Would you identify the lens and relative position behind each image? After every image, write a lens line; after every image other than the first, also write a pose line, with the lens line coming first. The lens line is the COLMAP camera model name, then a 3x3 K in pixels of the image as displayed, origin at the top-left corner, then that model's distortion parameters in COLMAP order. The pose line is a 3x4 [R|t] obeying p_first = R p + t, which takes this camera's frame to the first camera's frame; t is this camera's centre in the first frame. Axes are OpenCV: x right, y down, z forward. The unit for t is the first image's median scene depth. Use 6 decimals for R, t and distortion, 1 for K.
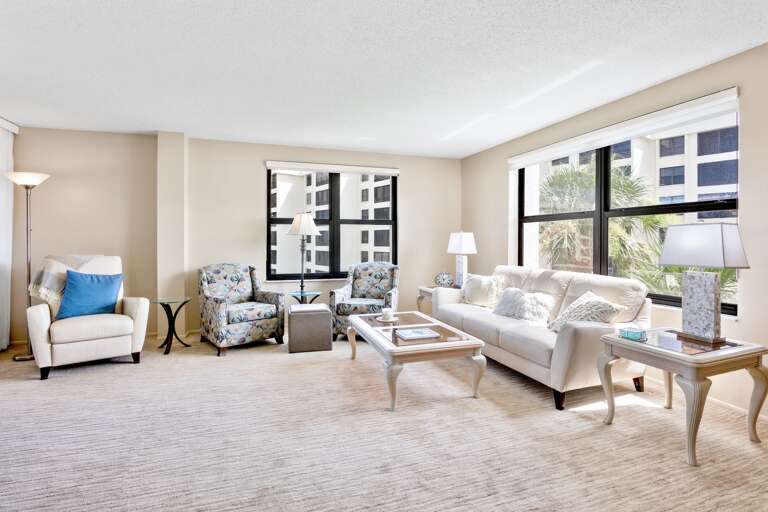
lens RADIAL K [[381.7, 0, 381.7], [0, 381.7, 236.1], [0, 0, 1]] dist [-0.000386, -0.000588]
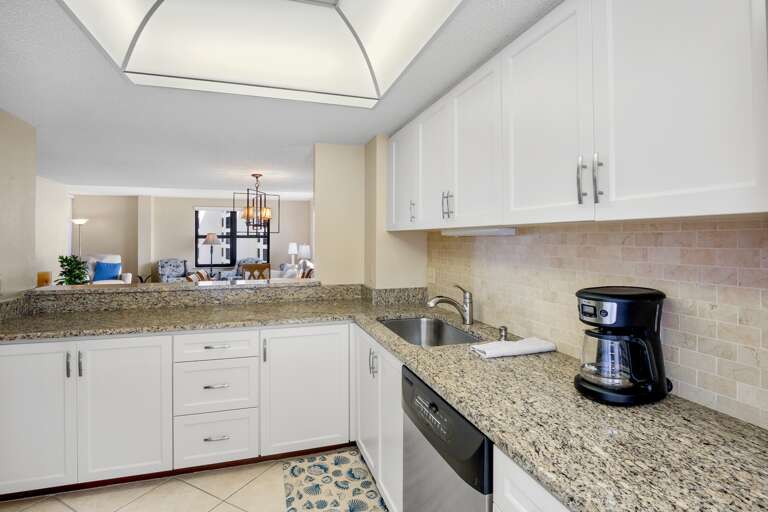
lens RADIAL K [[381.7, 0, 381.7], [0, 381.7, 236.1], [0, 0, 1]] dist [-0.000386, -0.000588]
pose [[0.999582, -0.001073, -0.028886, 0.795040], [0.001215, 0.999987, 0.004925, -0.058305], [0.028881, -0.004958, 0.999571, -1.035981]]
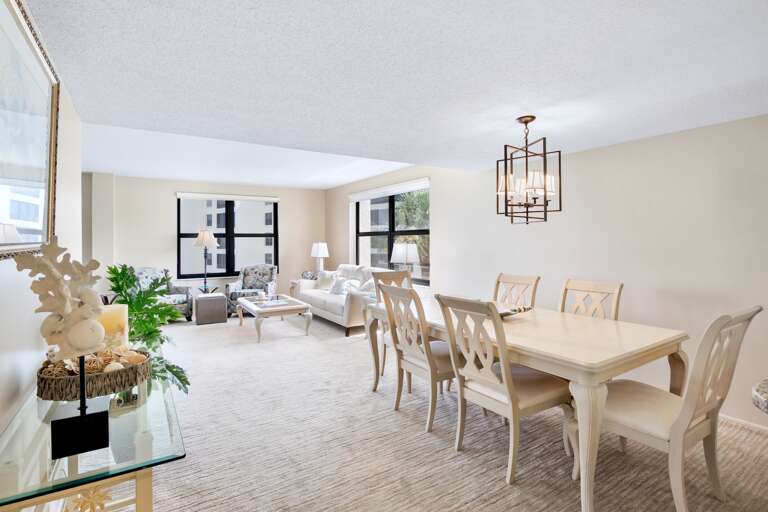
lens RADIAL K [[381.7, 0, 381.7], [0, 381.7, 236.1], [0, 0, 1]] dist [-0.000386, -0.000588]
pose [[0.972427, -0.005537, 0.233144, 0.105889], [0.005818, 0.999983, -0.000517, -0.037700], [-0.233137, 0.001859, 0.972442, -0.566857]]
